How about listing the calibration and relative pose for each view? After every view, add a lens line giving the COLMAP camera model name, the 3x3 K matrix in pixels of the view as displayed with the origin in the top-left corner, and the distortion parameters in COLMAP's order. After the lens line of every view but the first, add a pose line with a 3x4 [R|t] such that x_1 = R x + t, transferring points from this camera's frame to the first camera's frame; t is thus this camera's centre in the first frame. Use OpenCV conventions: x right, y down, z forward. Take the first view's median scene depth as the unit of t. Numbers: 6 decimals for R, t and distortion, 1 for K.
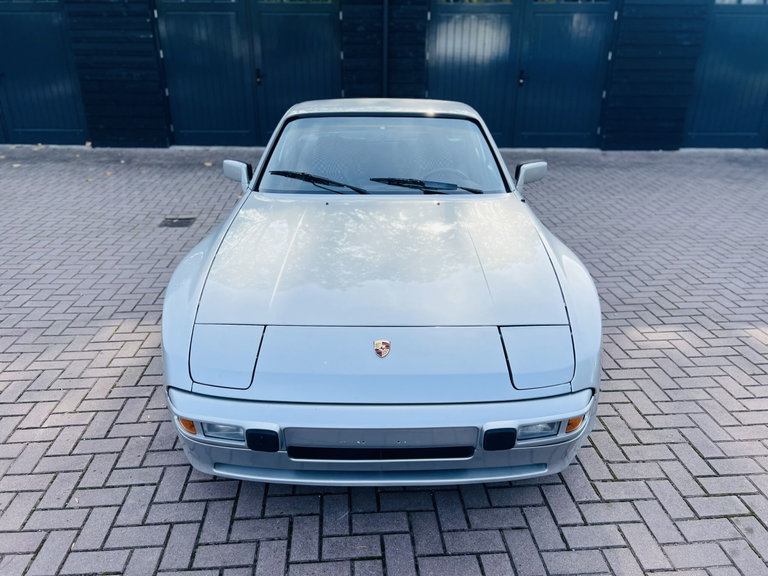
lens RADIAL K [[588.0, 0, 390.9], [0, 588.0, 283.8], [0, 0, 1]] dist [0.041243, -0.050501]
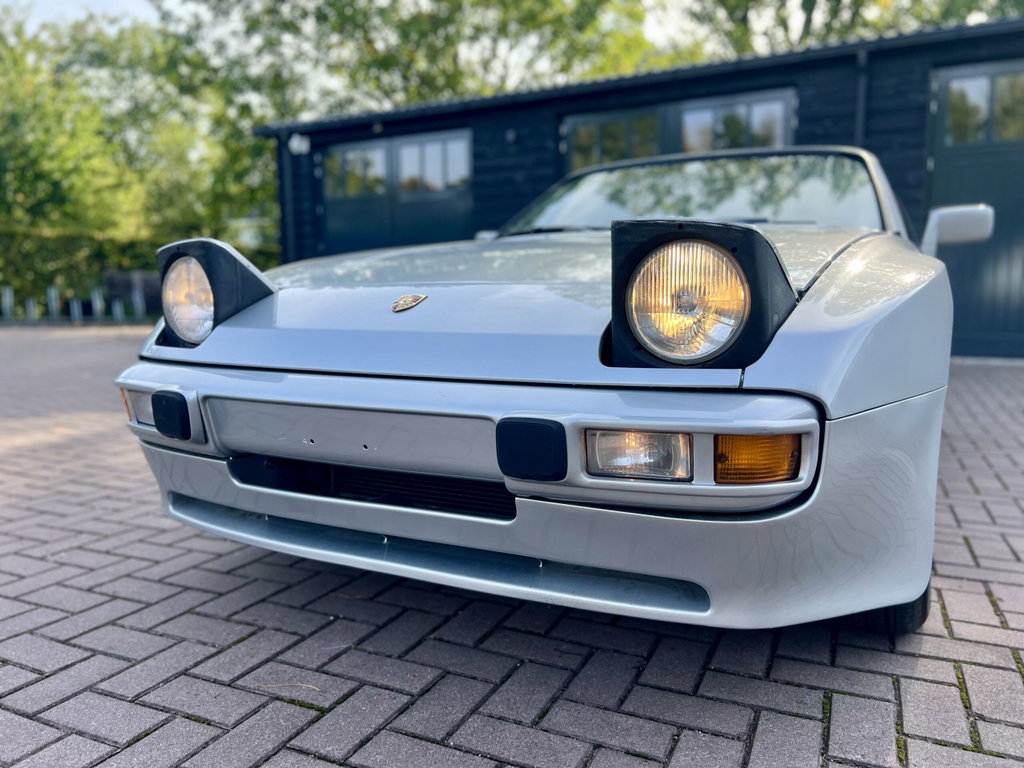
lens RADIAL K [[784.1, 0, 521.2], [0, 784.1, 378.4], [0, 0, 1]] dist [0.041243, -0.050501]
pose [[0.875150, 0.038739, -0.482299, 0.406236], [-0.174532, 0.954957, -0.239991, 0.313434], [0.451277, 0.294205, 0.842492, 0.424624]]
